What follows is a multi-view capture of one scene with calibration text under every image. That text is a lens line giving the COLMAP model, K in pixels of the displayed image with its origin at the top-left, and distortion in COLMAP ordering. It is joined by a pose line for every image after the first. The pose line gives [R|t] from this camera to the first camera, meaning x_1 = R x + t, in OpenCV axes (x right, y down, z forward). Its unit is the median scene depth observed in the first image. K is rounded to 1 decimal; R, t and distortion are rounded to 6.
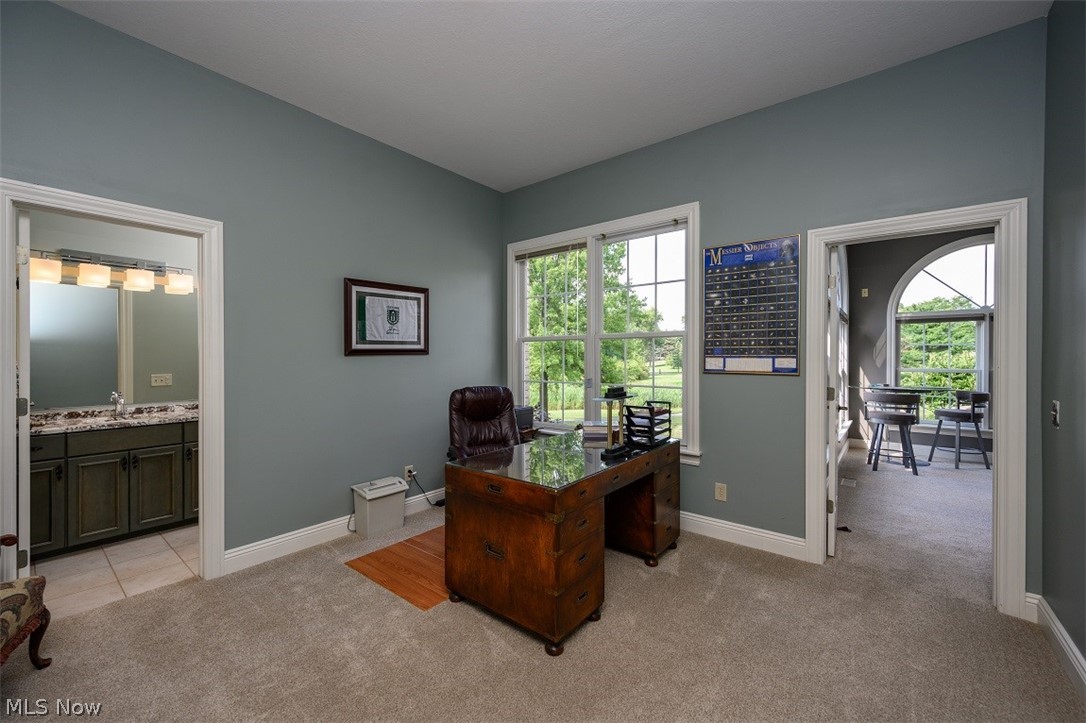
lens RADIAL K [[429.1, 0, 540.8], [0, 429.1, 360.2], [0, 0, 1]] dist [0.000259, 0.000128]
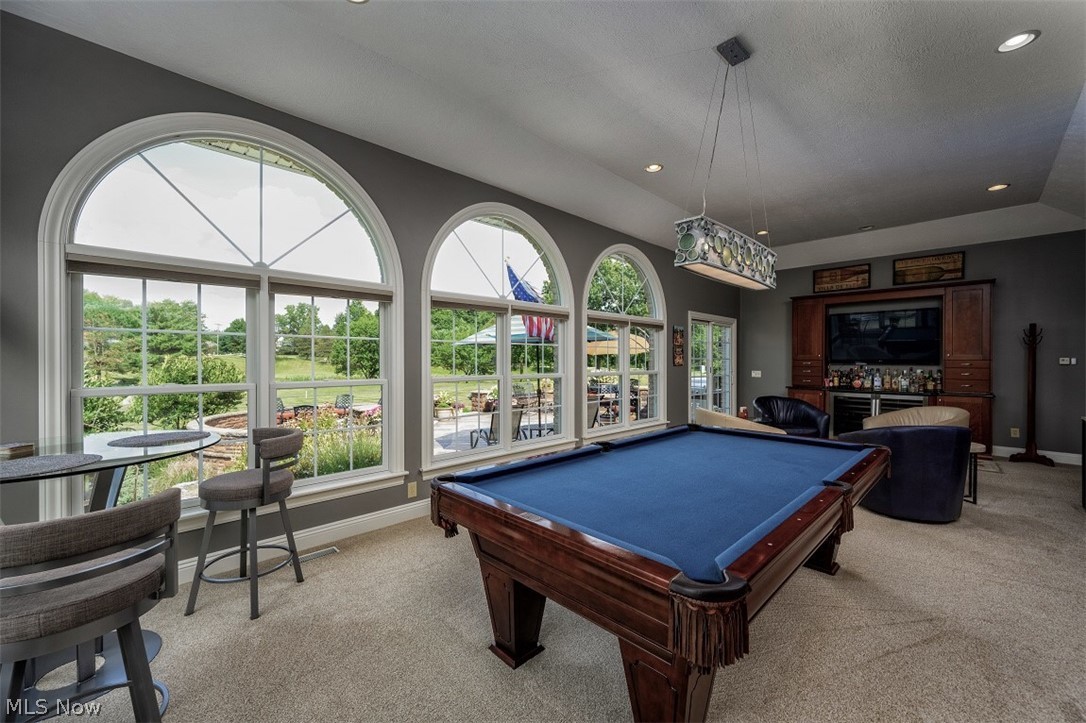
lens RADIAL K [[429.1, 0, 541.5], [0, 429.1, 363.9], [0, 0, 1]] dist [0.000259, 0.000128]
pose [[0.109565, -0.019057, 0.993797, 0.926935], [0.017006, 0.999706, 0.017296, -0.008104], [-0.993834, 0.015005, 0.109857, 1.021667]]
